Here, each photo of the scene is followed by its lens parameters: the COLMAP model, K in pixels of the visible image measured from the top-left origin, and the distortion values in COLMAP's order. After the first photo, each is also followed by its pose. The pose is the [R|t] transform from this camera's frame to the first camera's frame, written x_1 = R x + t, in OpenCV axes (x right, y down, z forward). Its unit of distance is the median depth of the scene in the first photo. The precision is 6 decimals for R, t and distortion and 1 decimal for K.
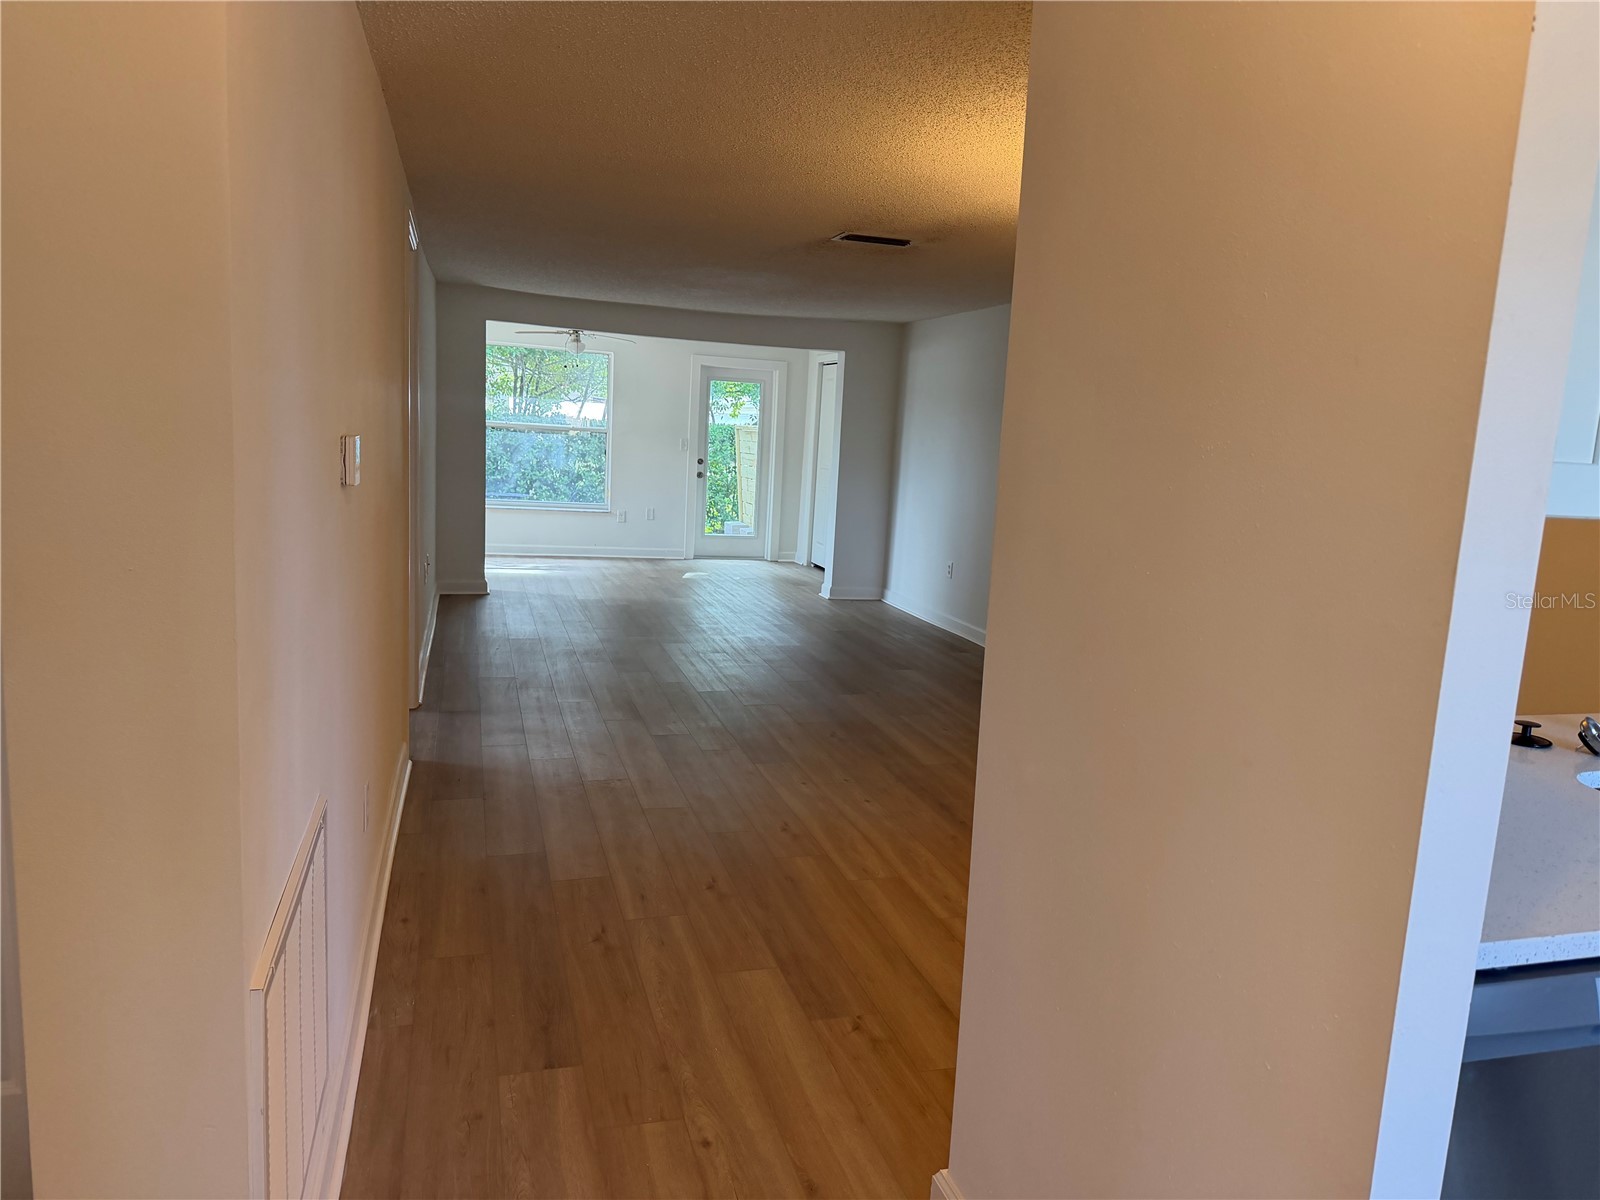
lens RADIAL K [[1110.1, 0, 799.9], [0, 1110.1, 591.5], [0, 0, 1]] dist [0.180667, -0.381747]
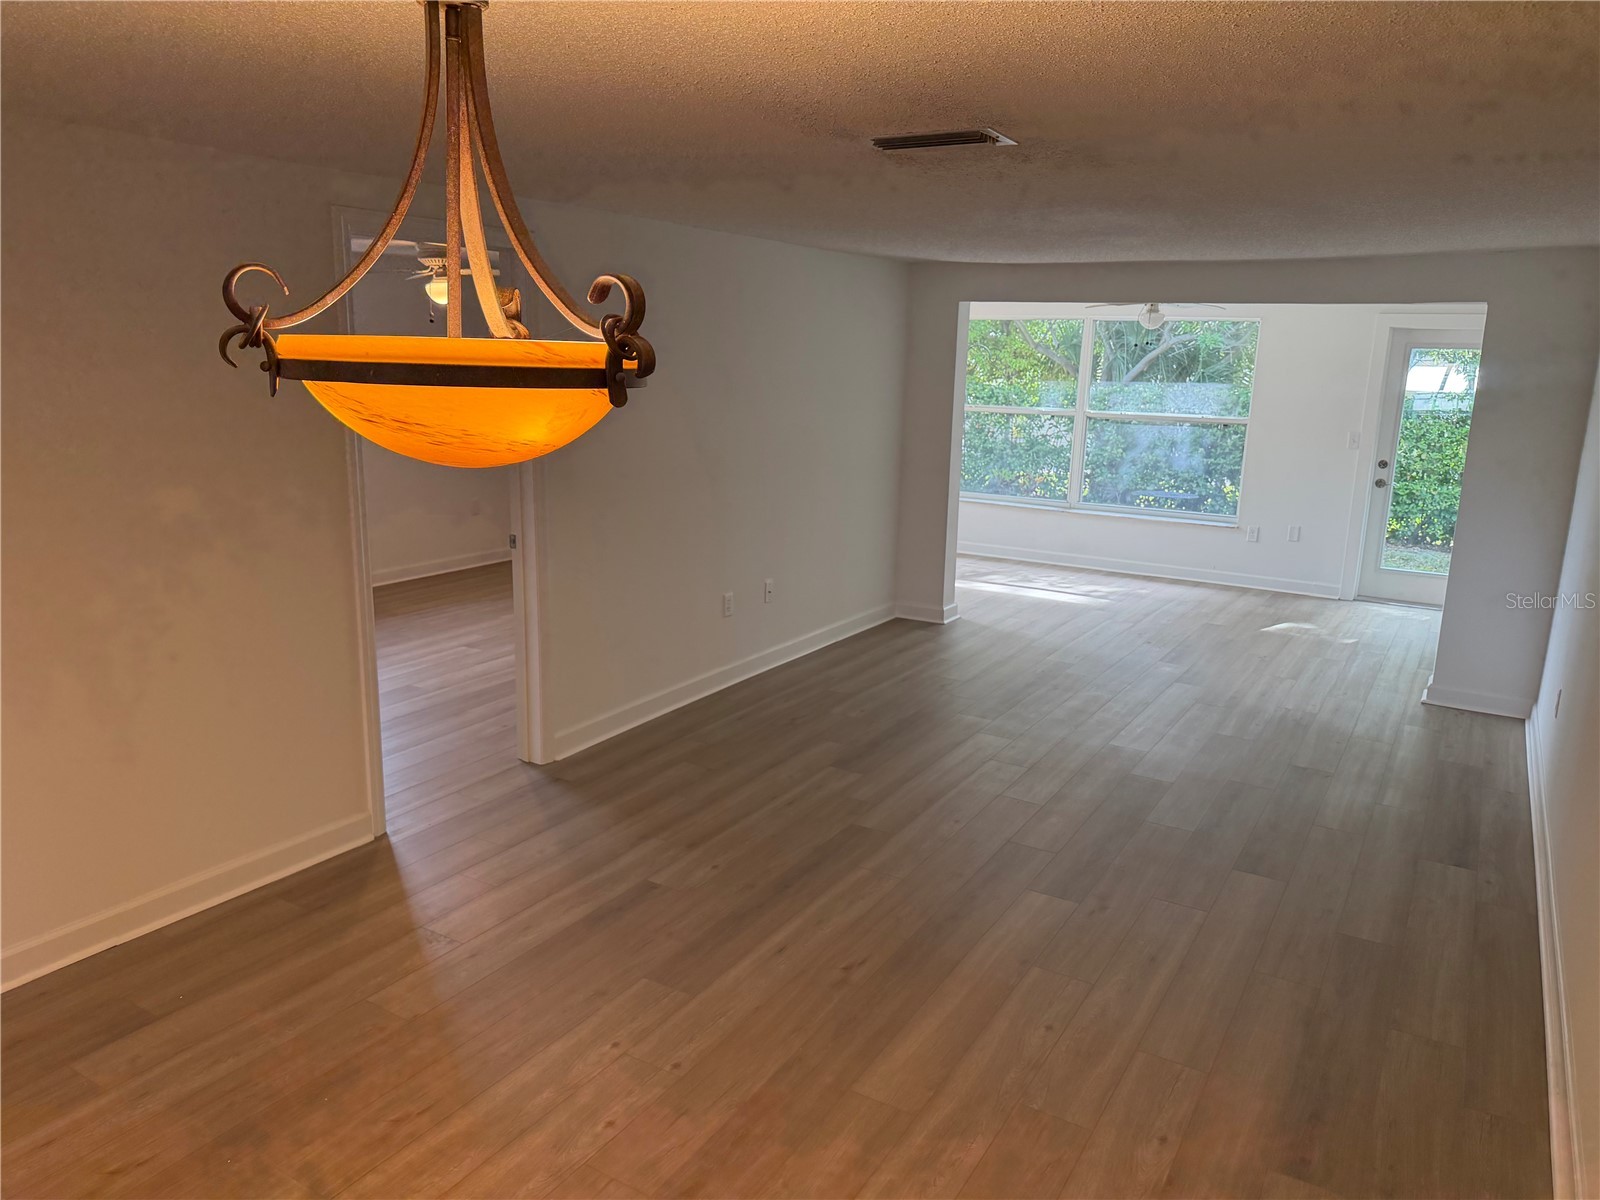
lens RADIAL K [[1121.7, 0, 812.1], [0, 1121.7, 598.7], [0, 0, 1]] dist [0.039934, -0.048399]
pose [[0.674910, 0.124932, -0.727247, 0.321796], [-0.096924, 0.992033, 0.080470, -0.088885], [0.731507, 0.016177, 0.681642, 0.404390]]
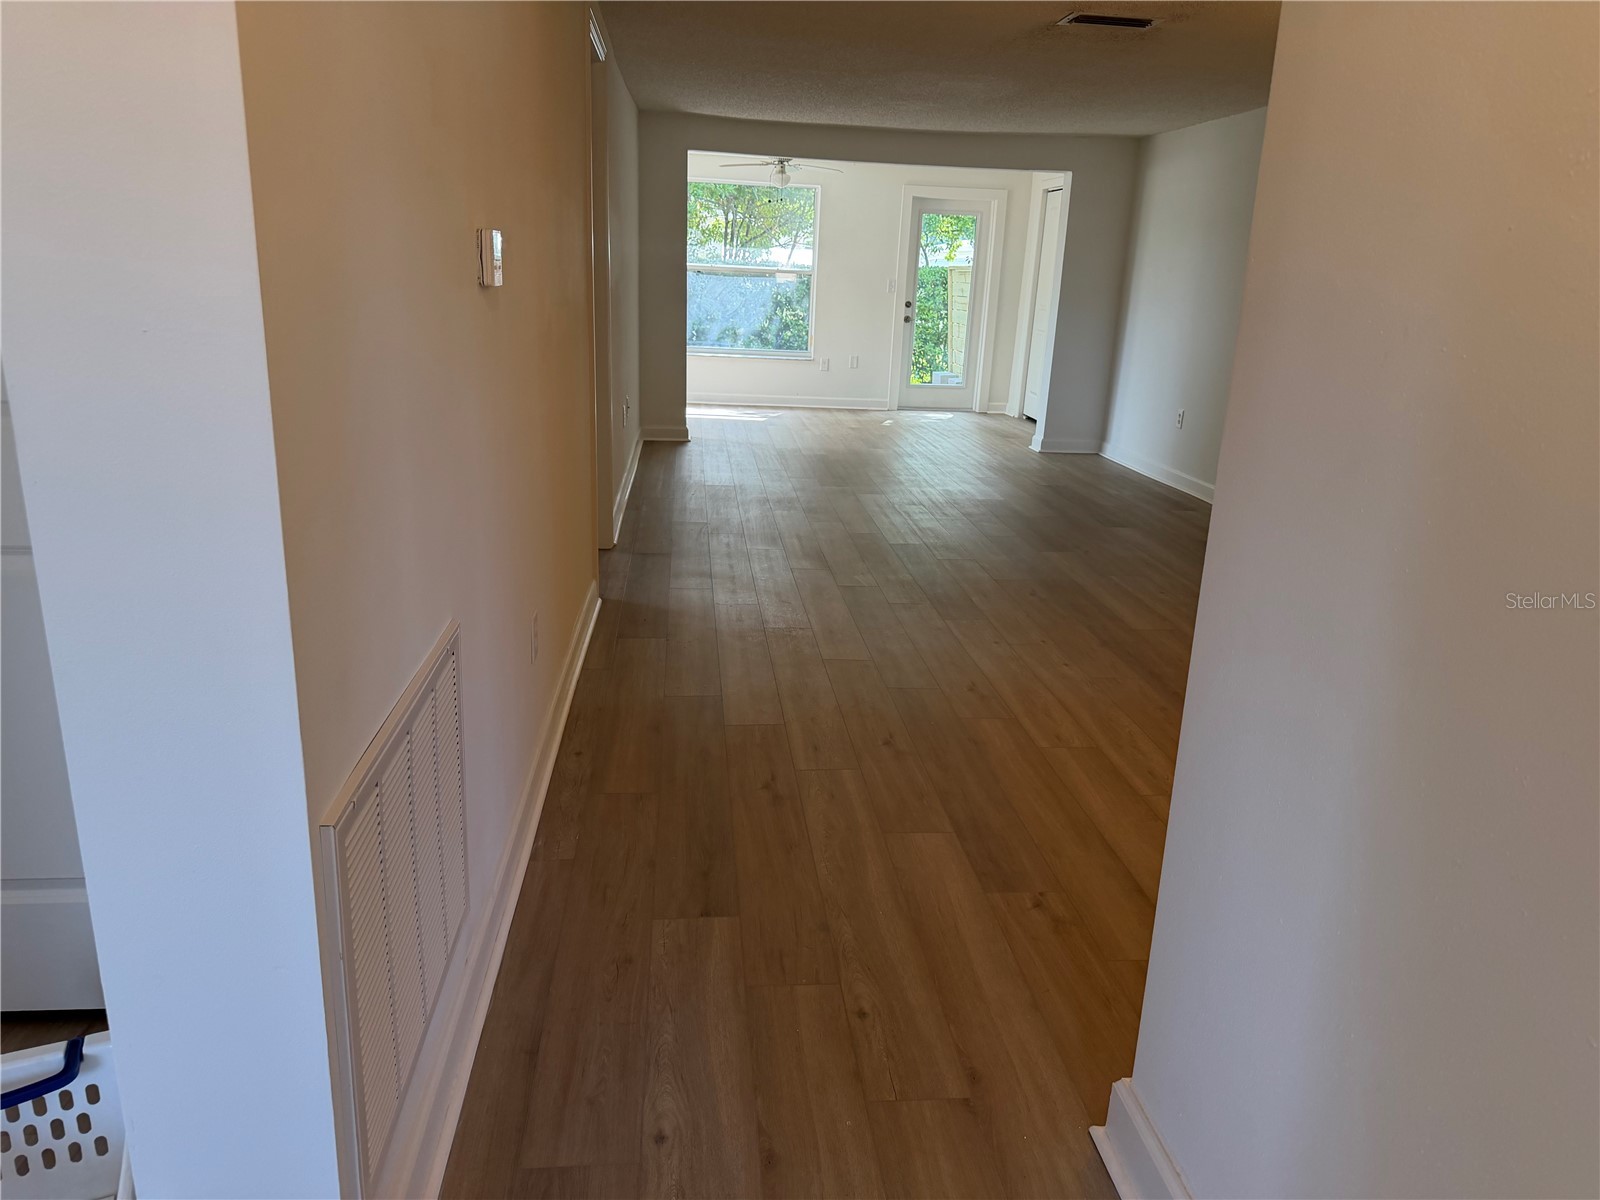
lens RADIAL K [[1110.1, 0, 799.9], [0, 1110.1, 591.5], [0, 0, 1]] dist [0.180667, -0.381747]
pose [[0.982287, 0.040279, -0.183001, 0.007064], [-0.017172, 0.991865, 0.126134, 0.009754], [0.186593, -0.120757, 0.974988, 0.043014]]
